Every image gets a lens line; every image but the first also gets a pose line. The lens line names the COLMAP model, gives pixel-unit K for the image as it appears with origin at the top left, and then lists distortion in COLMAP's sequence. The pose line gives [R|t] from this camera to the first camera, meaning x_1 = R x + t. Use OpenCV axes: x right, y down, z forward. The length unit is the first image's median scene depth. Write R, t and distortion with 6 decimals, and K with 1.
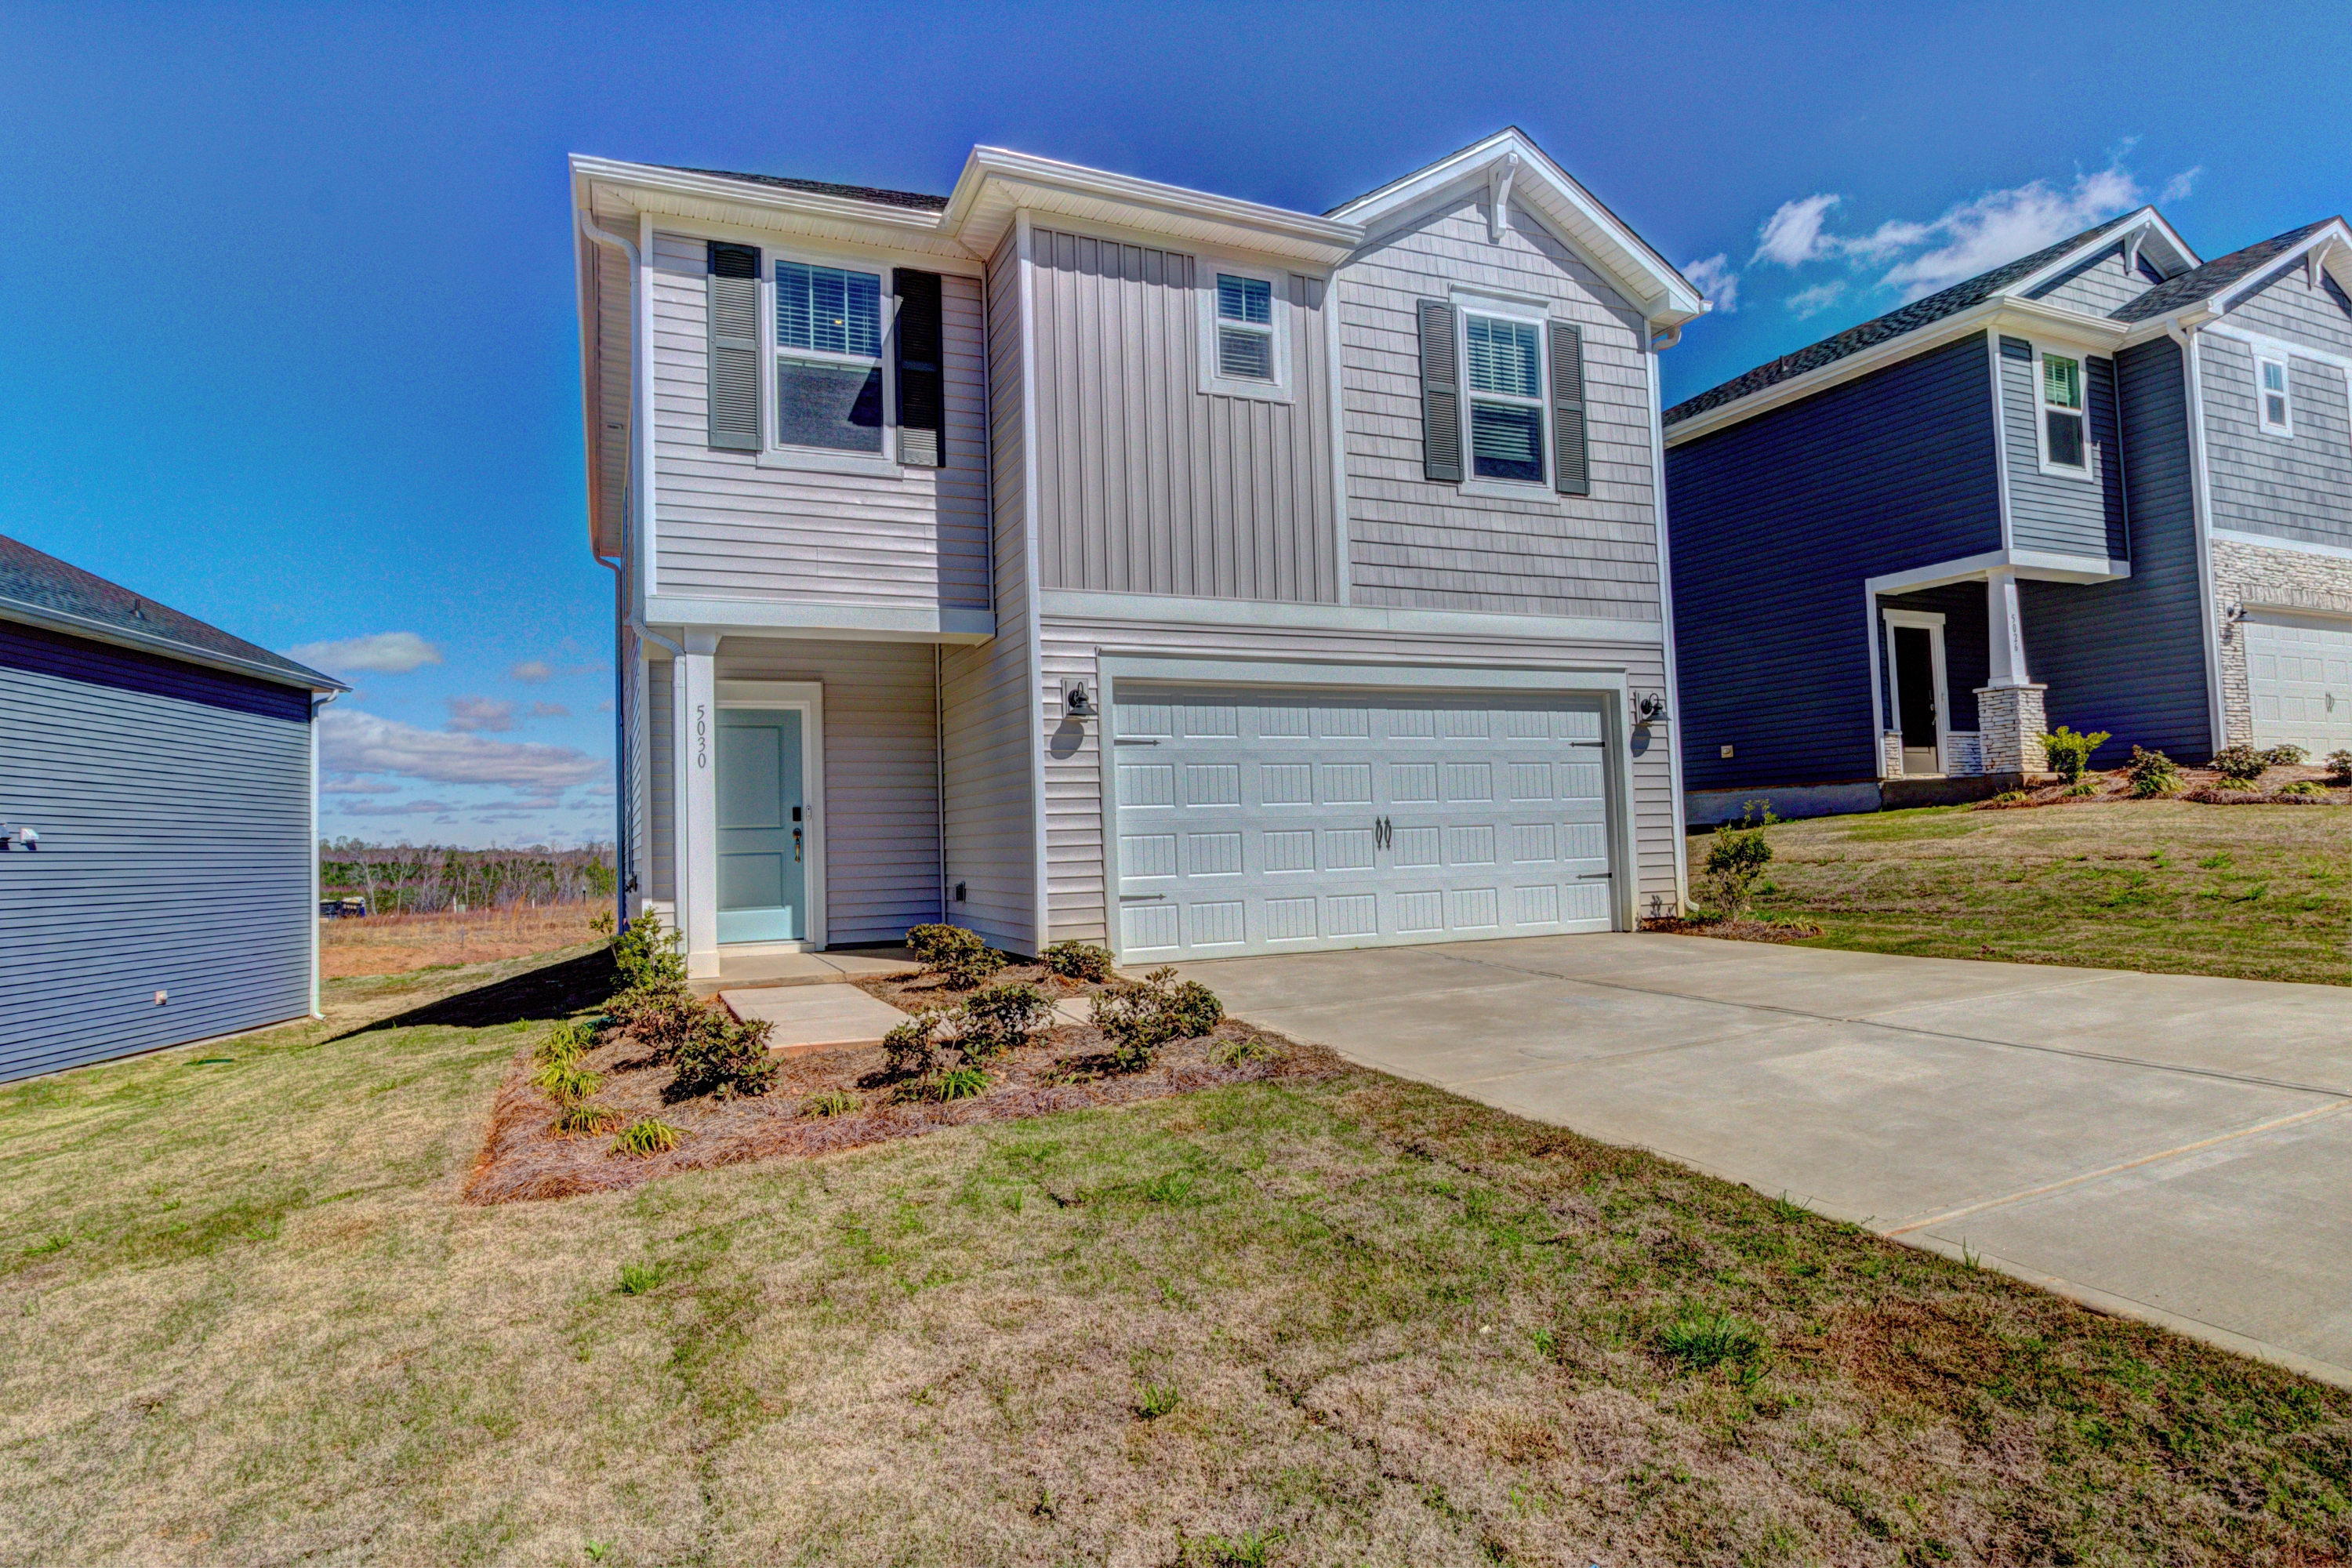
lens RADIAL K [[1228.1, 0, 1176.0], [0, 1228.1, 784.0], [0, 0, 1]] dist [0.000325, -0.000005]
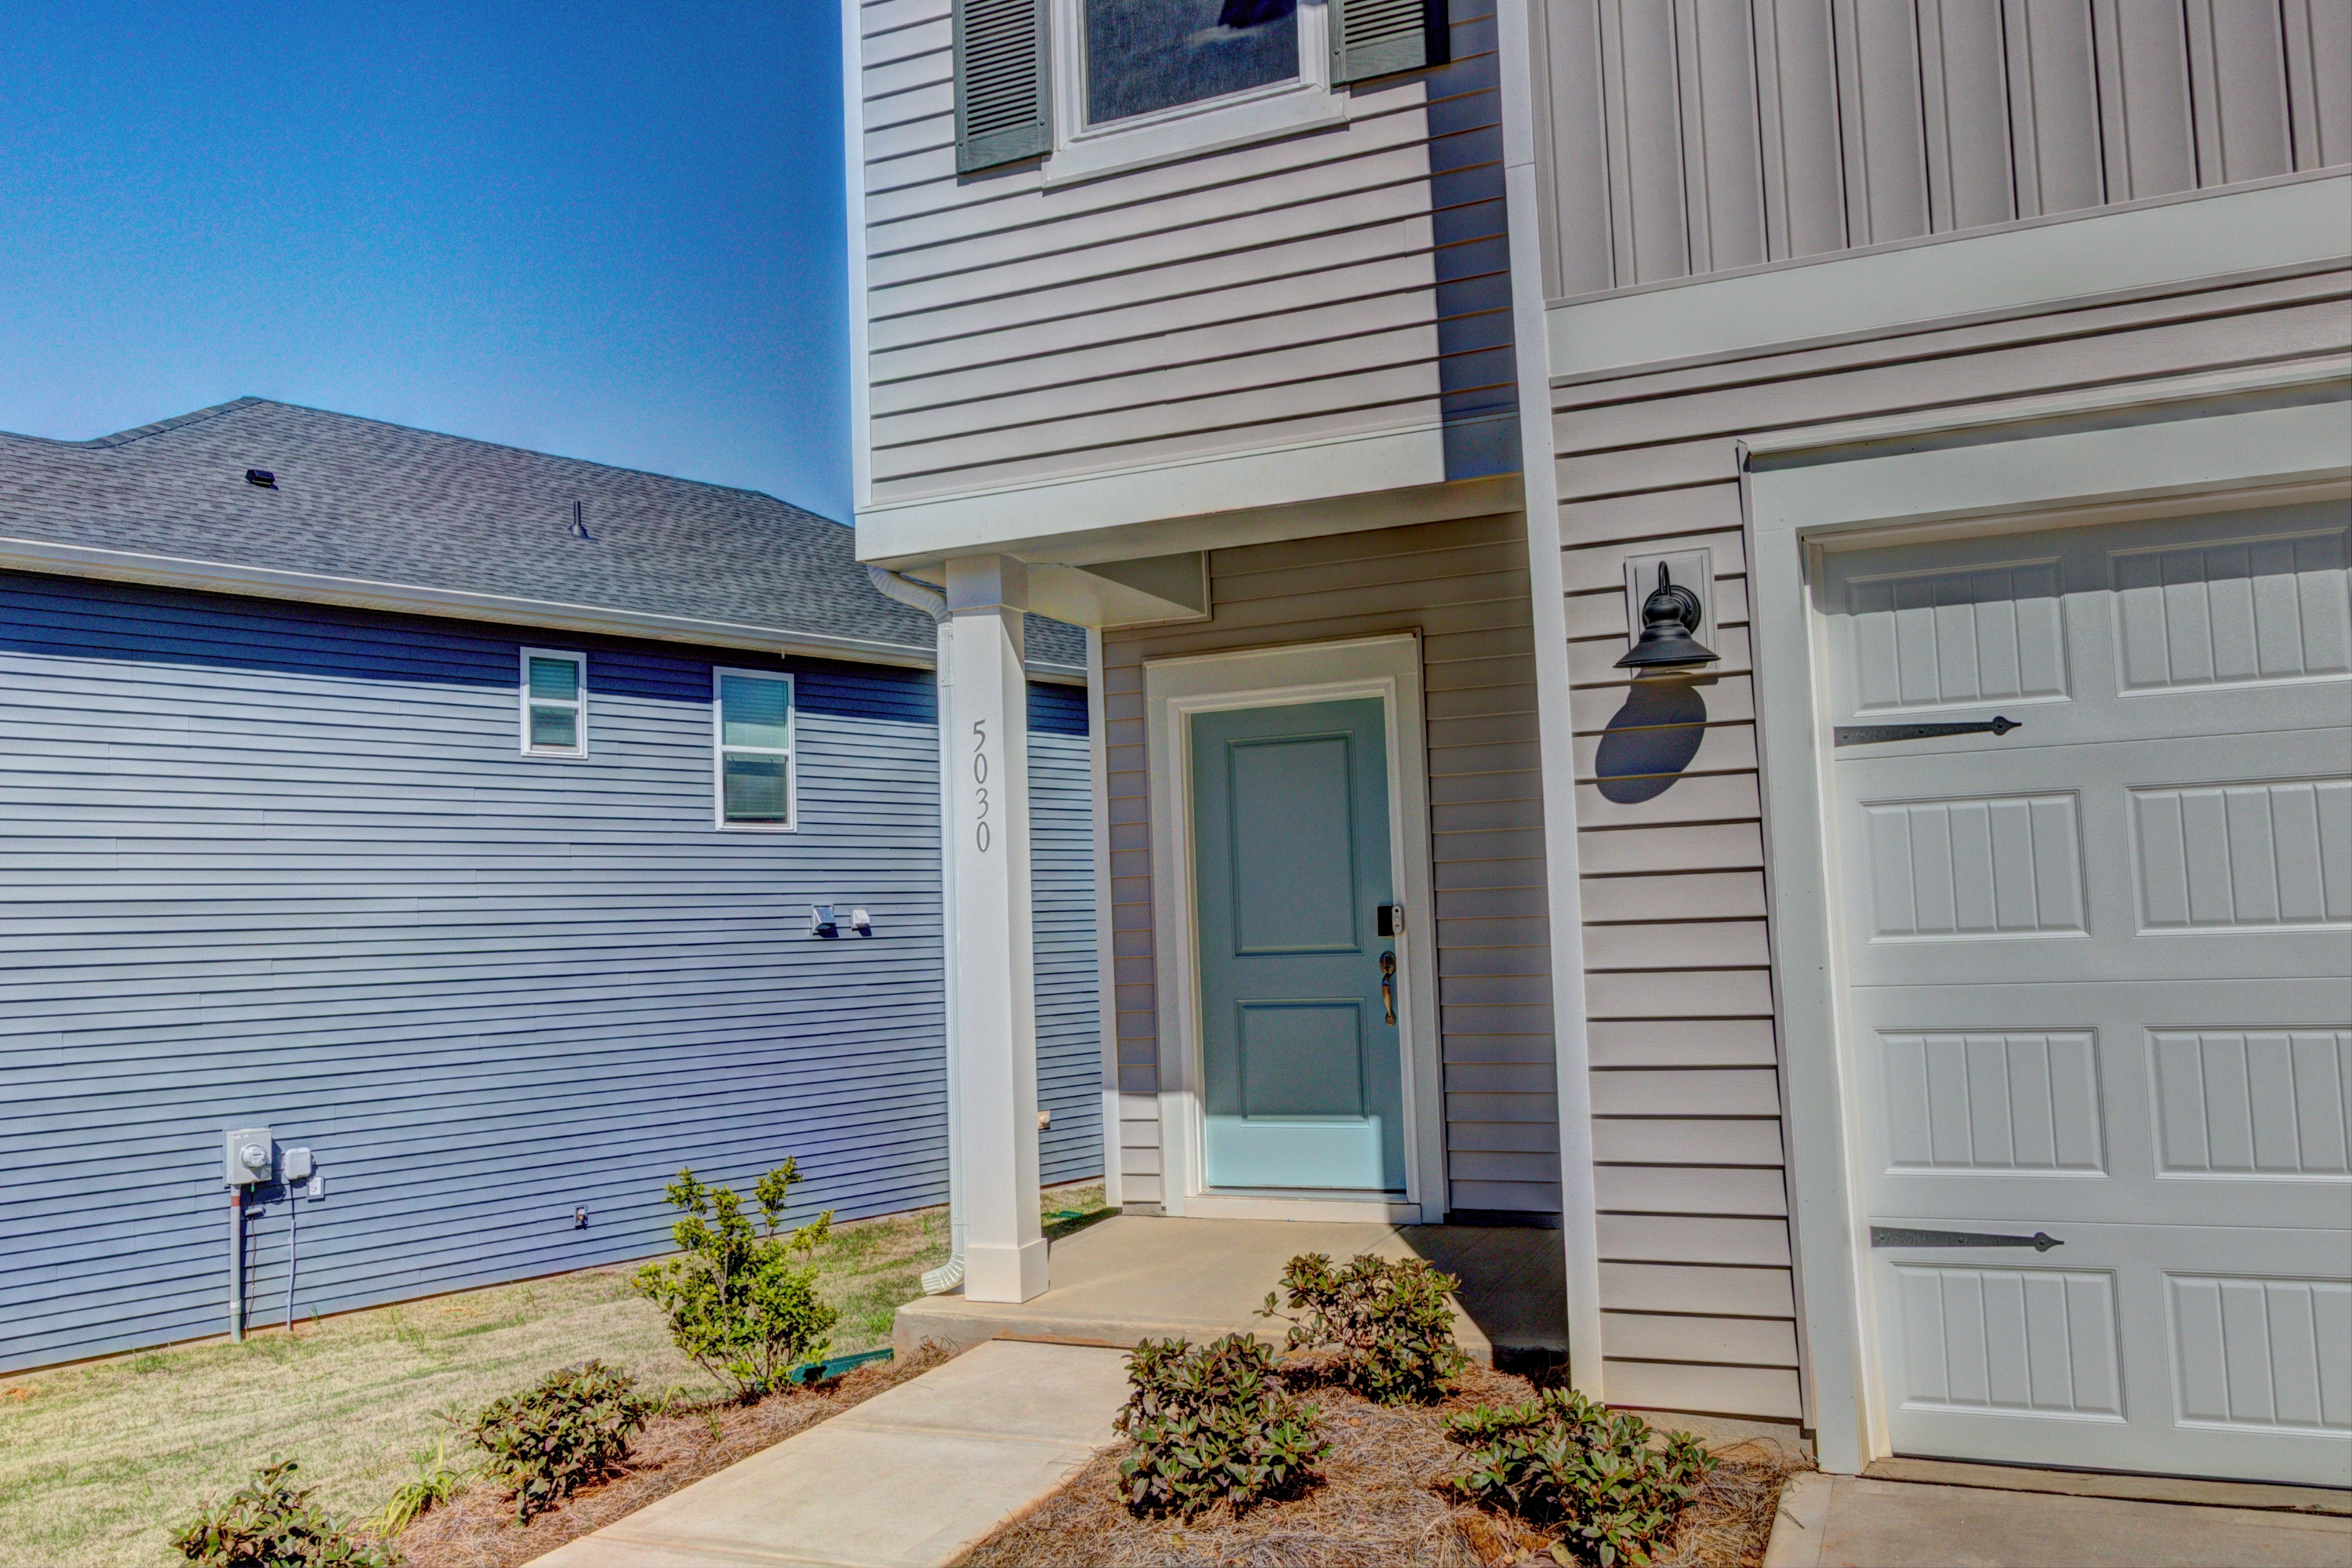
lens RADIAL K [[1831.9, 0, 1176.0], [0, 1831.9, 784.0], [0, 0, 1]] dist [-0.001199, -0.000552]
pose [[0.665316, -0.045126, -0.745196, 0.186766], [0.042878, 0.998834, -0.022204, -0.018080], [0.745329, -0.017180, 0.666475, 0.558514]]
